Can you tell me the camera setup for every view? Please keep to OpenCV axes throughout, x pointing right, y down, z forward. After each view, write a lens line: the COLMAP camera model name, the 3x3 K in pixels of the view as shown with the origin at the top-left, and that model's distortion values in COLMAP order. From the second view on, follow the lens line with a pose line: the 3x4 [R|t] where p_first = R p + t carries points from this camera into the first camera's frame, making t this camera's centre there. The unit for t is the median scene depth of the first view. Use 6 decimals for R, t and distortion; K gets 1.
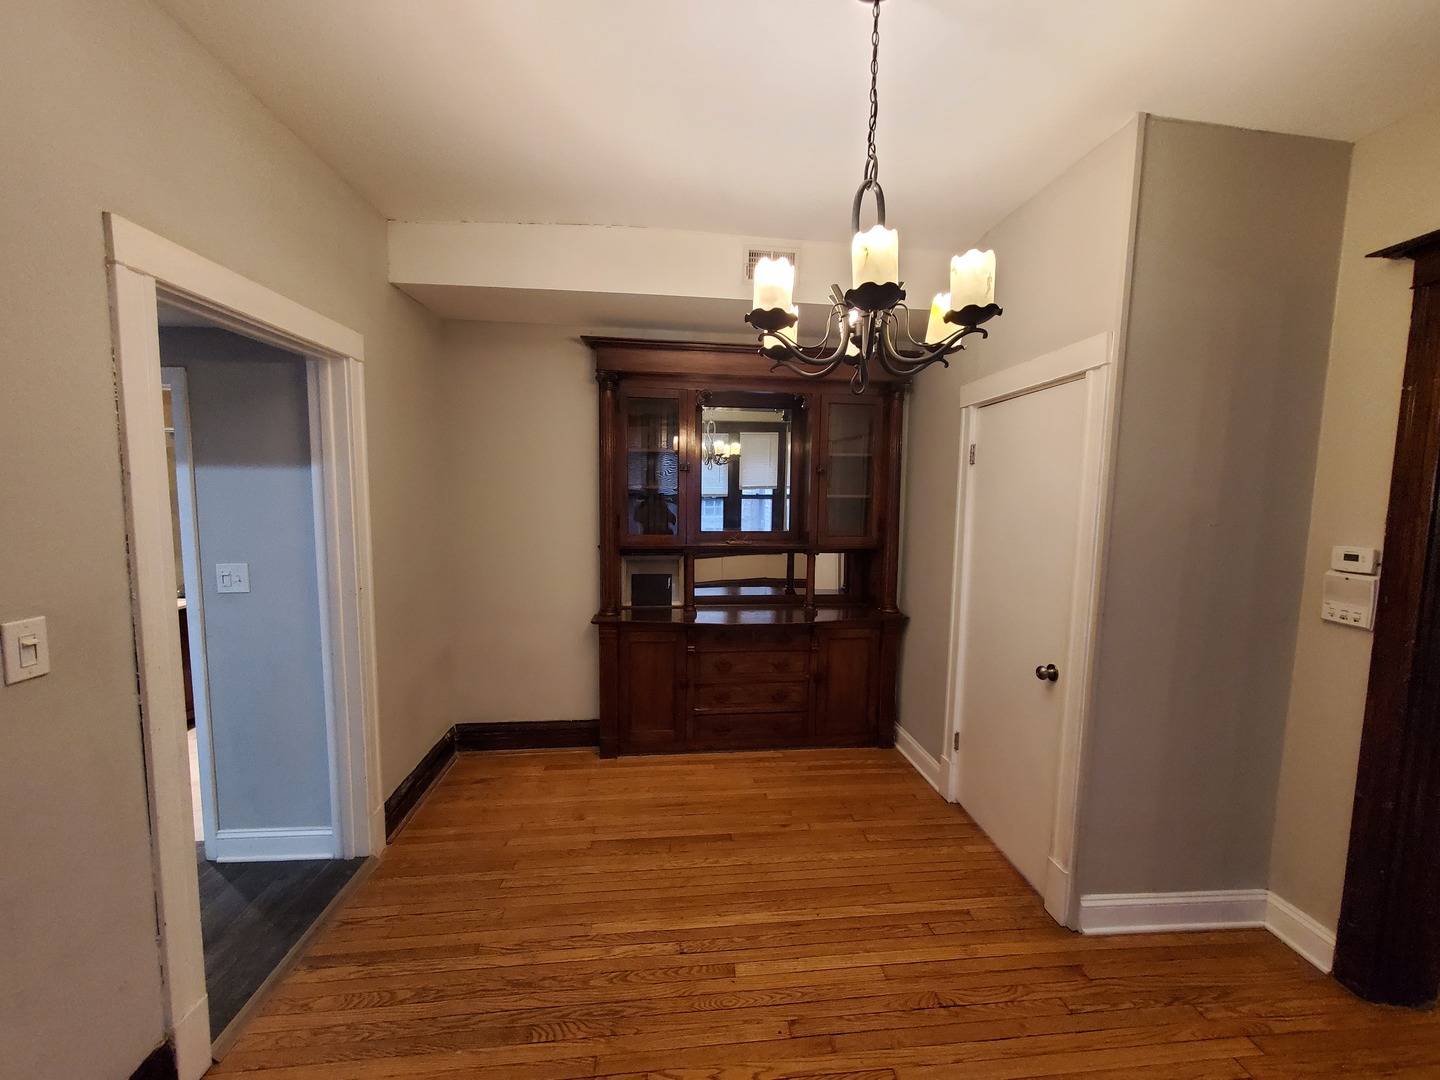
lens RADIAL K [[571.7, 0, 732.2], [0, 571.7, 545.2], [0, 0, 1]] dist [0.002433, 0.000053]
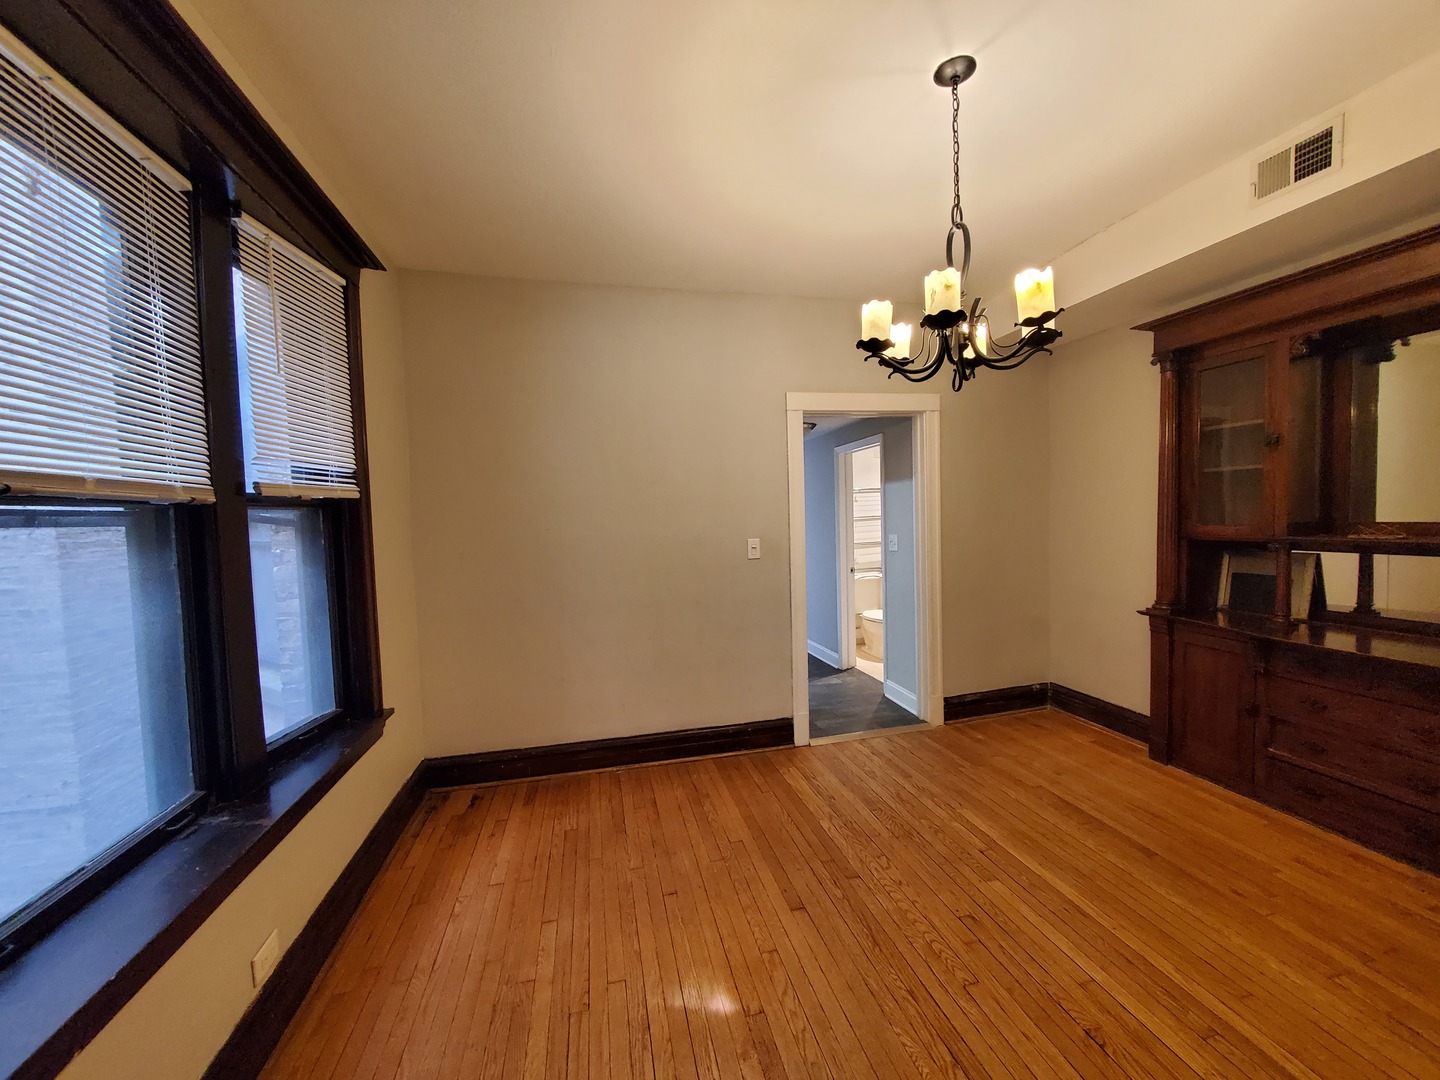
lens RADIAL K [[571.7, 0, 726.5], [0, 571.7, 544.3], [0, 0, 1]] dist [0.002433, 0.000053]
pose [[0.137247, 0.035592, -0.989897, 0.791332], [-0.054449, 0.998114, 0.028339, 0.036035], [0.989039, 0.050010, 0.138927, 0.194465]]
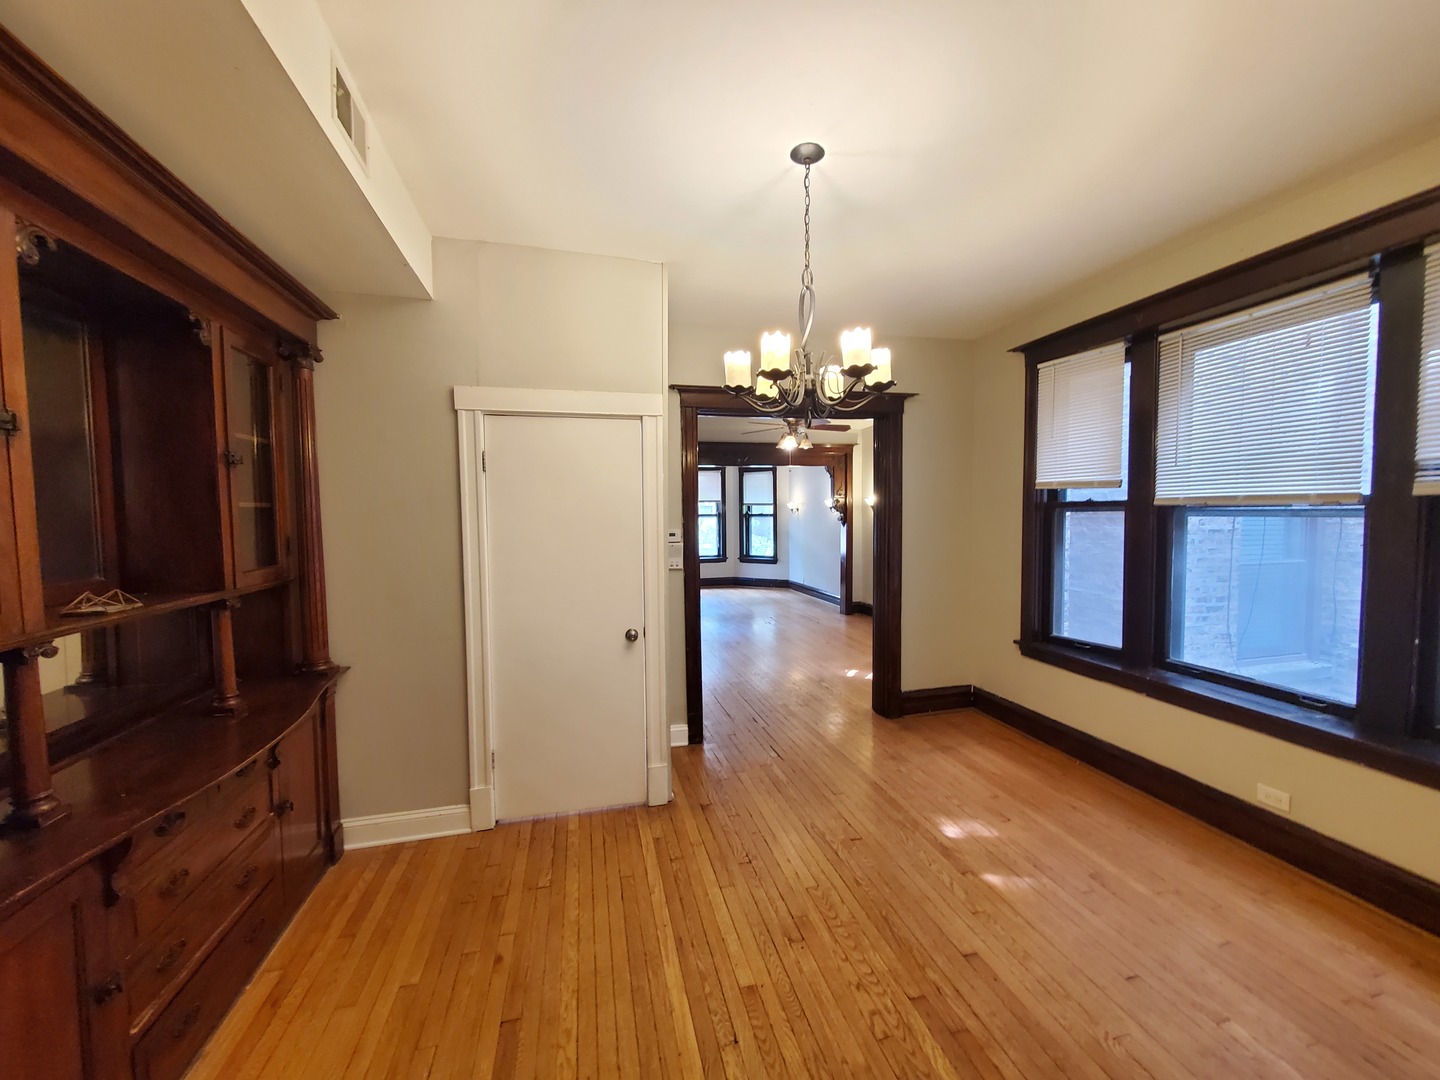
lens RADIAL K [[571.7, 0, 726.3], [0, 571.7, 545.2], [0, 0, 1]] dist [0.002433, 0.000053]
pose [[-0.151931, -0.061356, 0.986485, -0.666423], [0.095268, 0.992515, 0.076403, -0.056762], [-0.983789, 0.105588, -0.144948, 0.812309]]
